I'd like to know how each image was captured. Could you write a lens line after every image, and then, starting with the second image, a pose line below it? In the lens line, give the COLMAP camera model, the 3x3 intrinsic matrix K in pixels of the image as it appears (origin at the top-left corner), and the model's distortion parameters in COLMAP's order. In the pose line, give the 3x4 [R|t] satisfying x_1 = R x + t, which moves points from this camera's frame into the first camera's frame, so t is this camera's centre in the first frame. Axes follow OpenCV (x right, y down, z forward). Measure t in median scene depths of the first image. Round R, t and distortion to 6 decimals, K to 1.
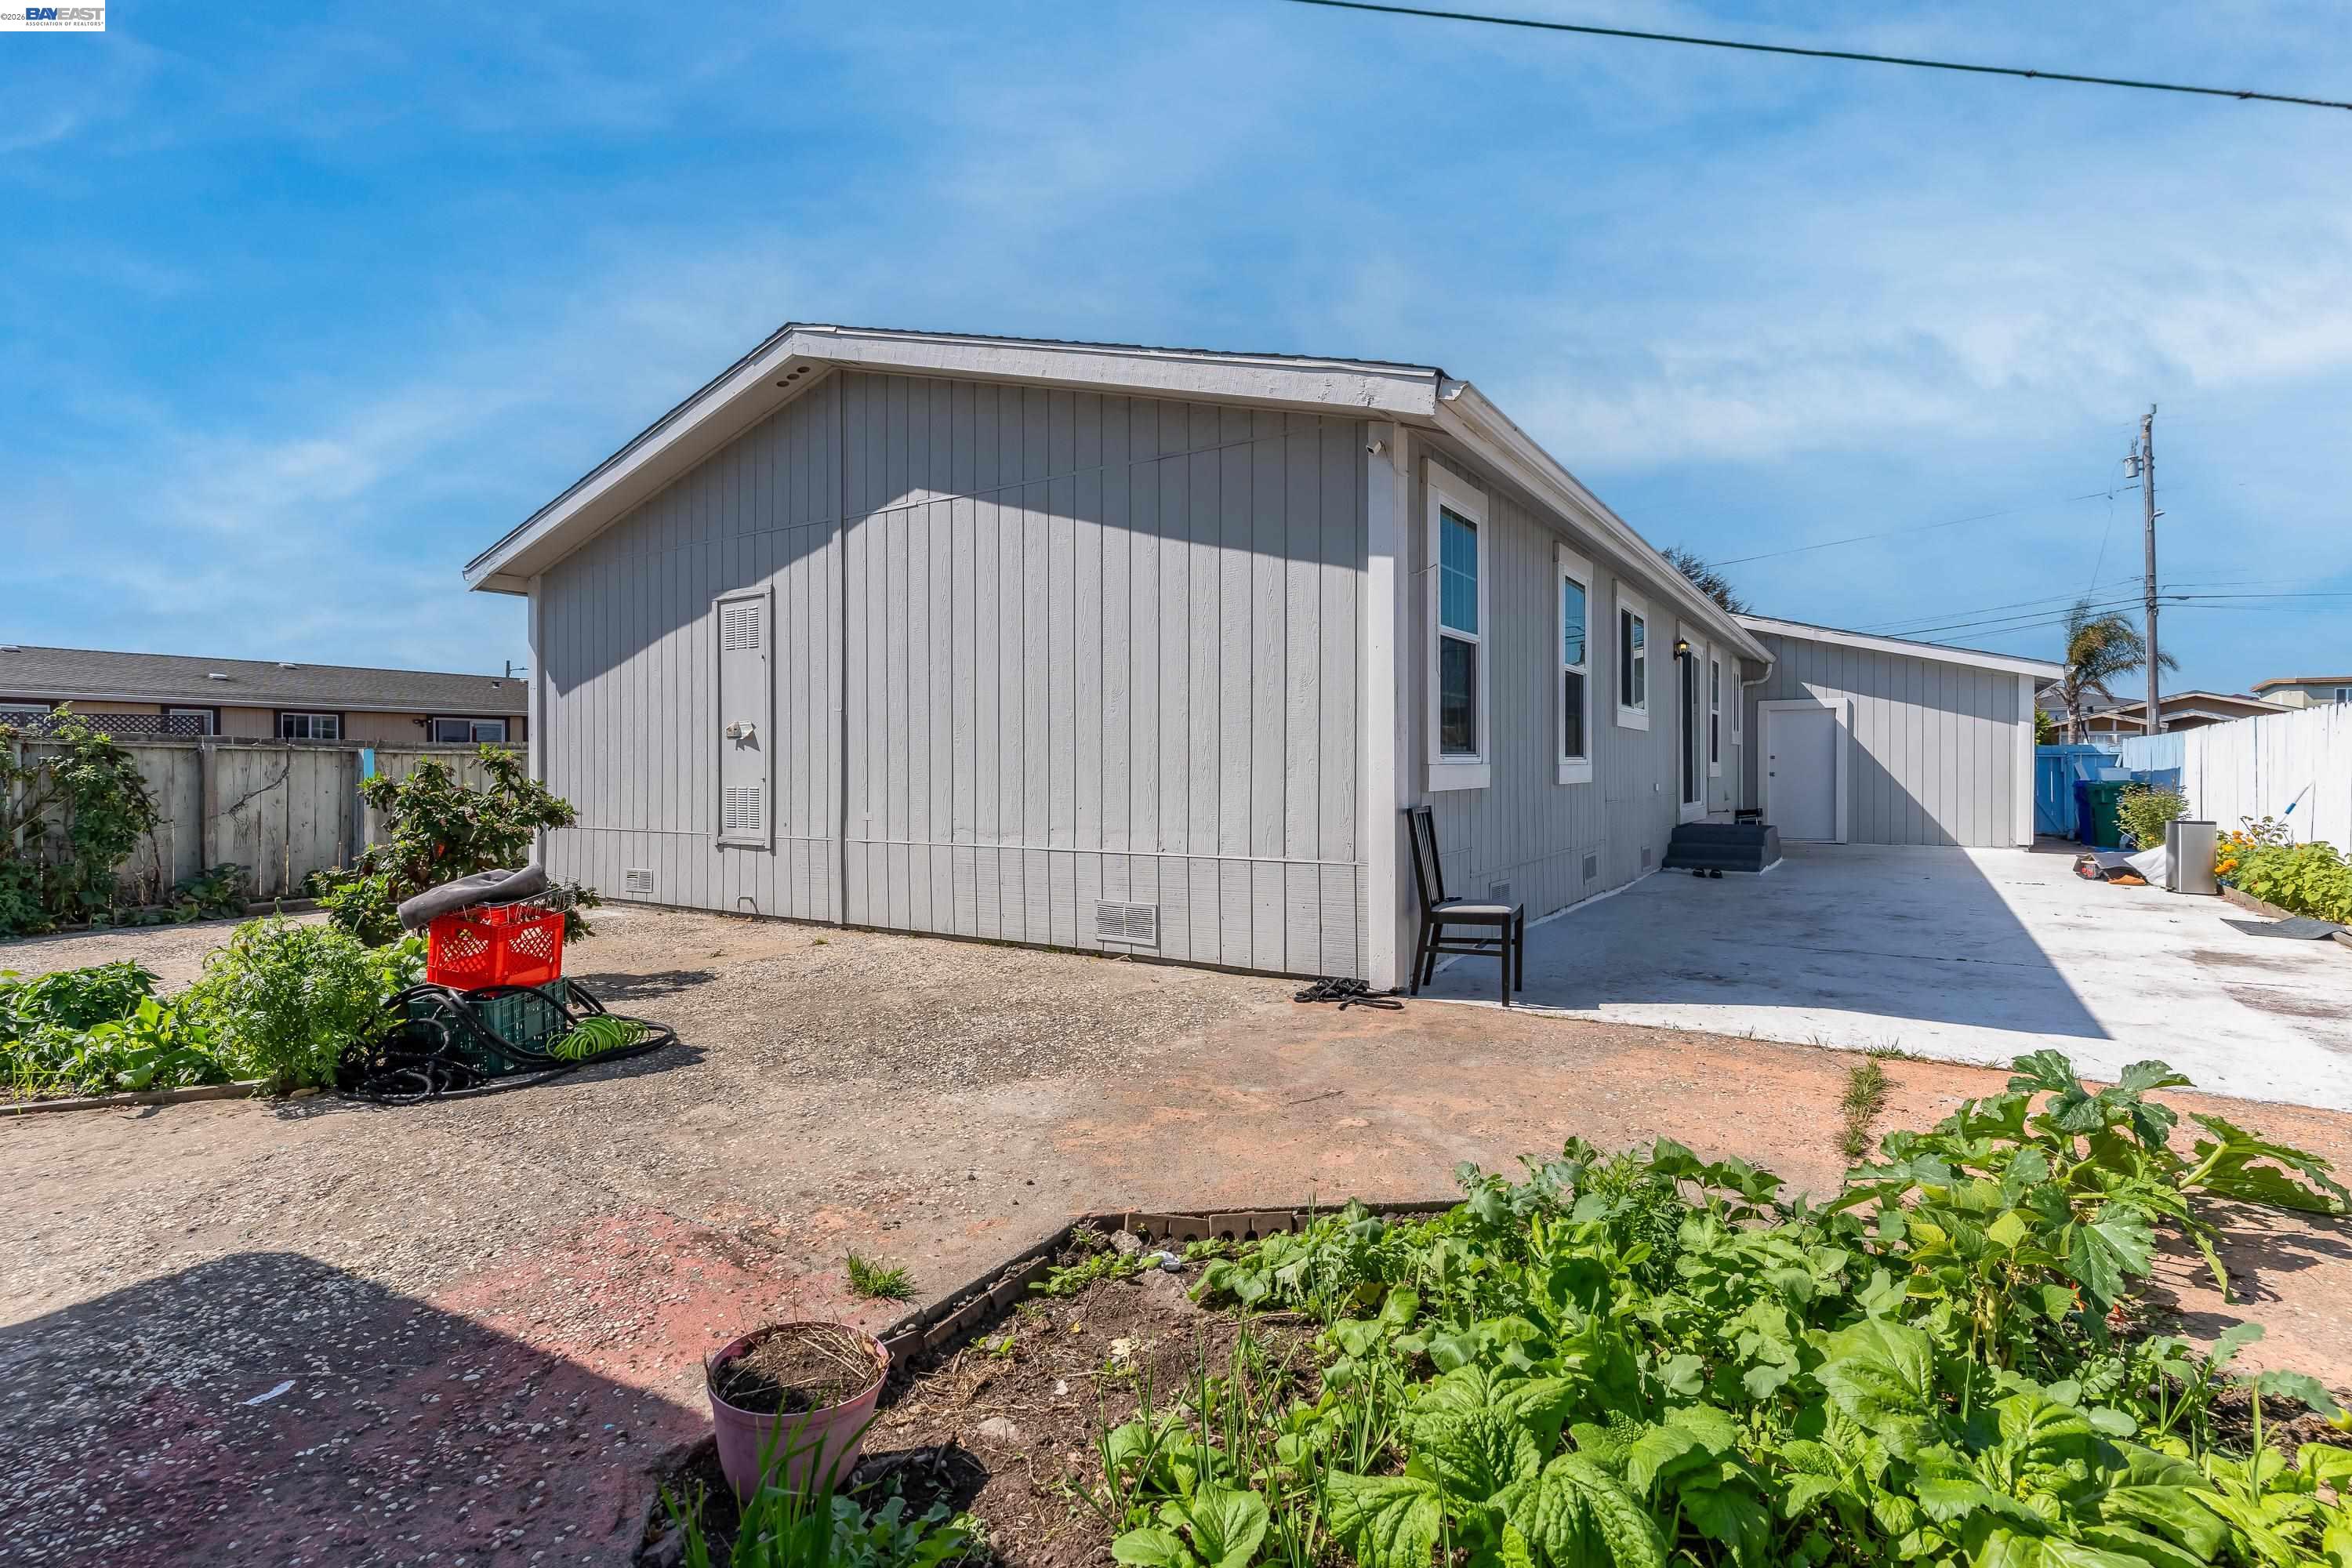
lens RADIAL K [[1116.1, 0, 1172.3], [0, 1116.1, 779.4], [0, 0, 1]] dist [0.002837, 0.000675]
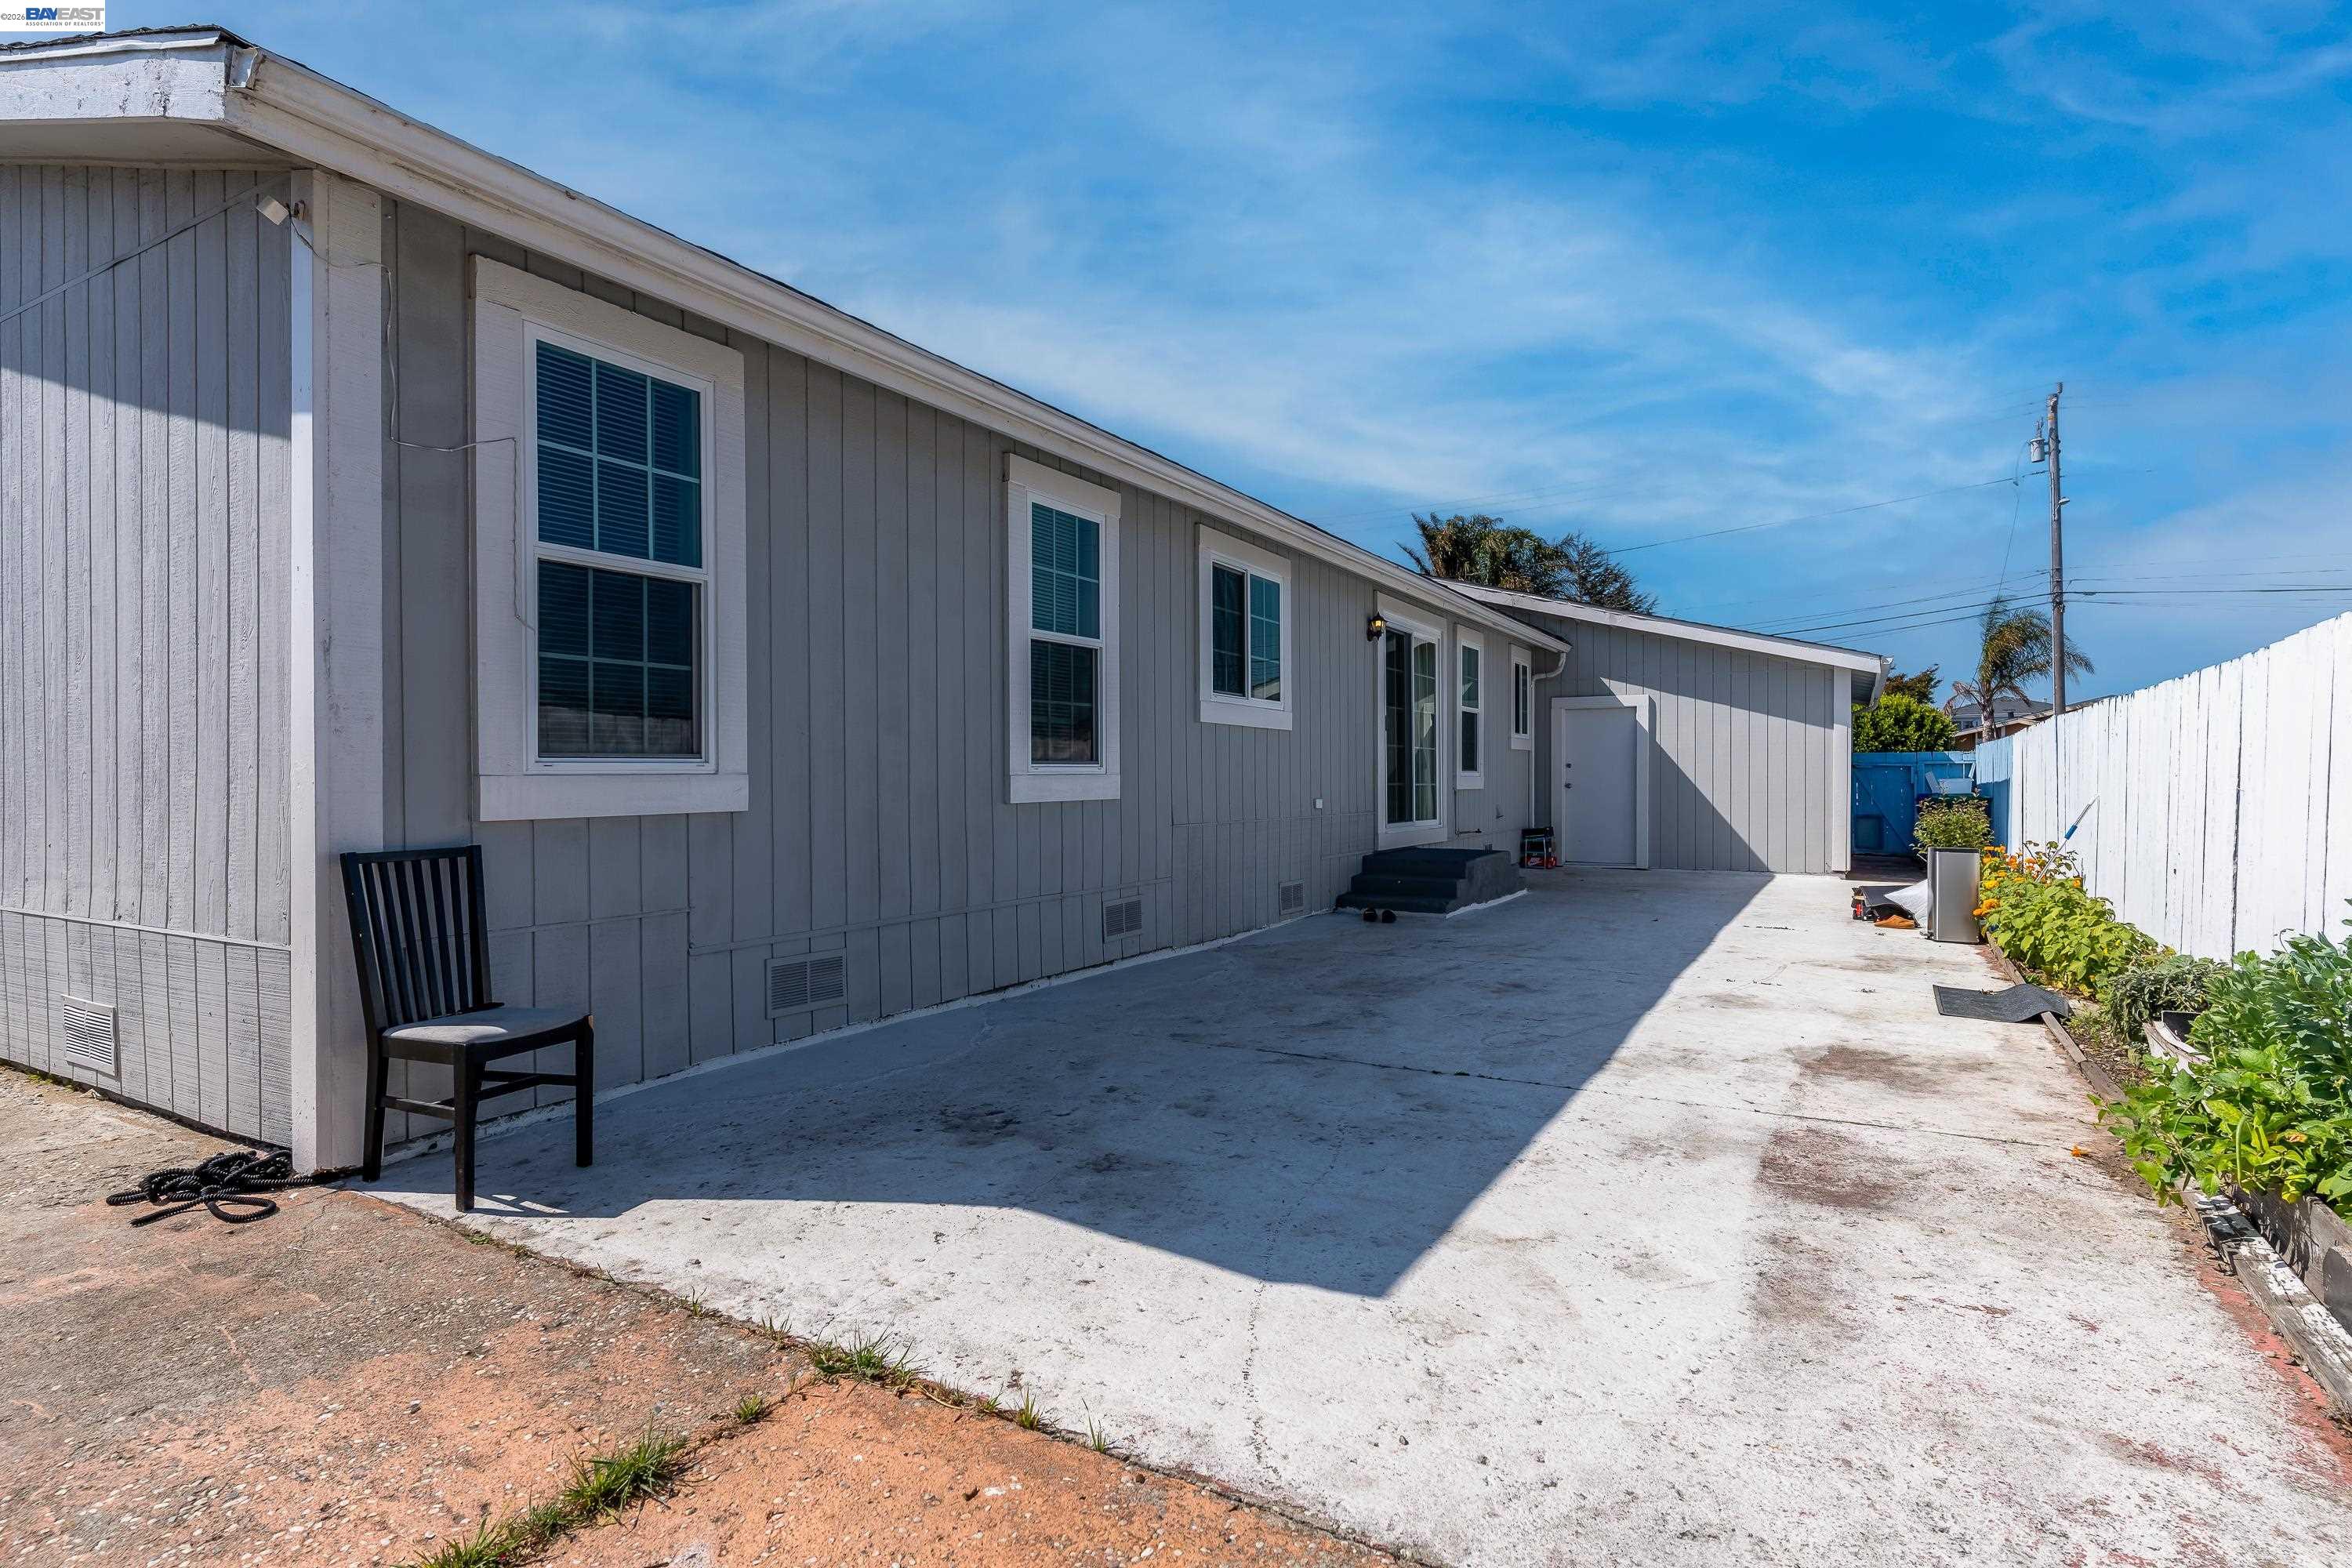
lens RADIAL K [[1205.8, 0, 1180.7], [0, 1205.8, 791.2], [0, 0, 1]] dist [-0.004971, -0.000037]
pose [[0.998147, 0.000721, 0.060840, 0.207611], [-0.000878, 0.999996, 0.002550, -0.002921], [-0.060838, -0.002599, 0.998144, 0.124855]]
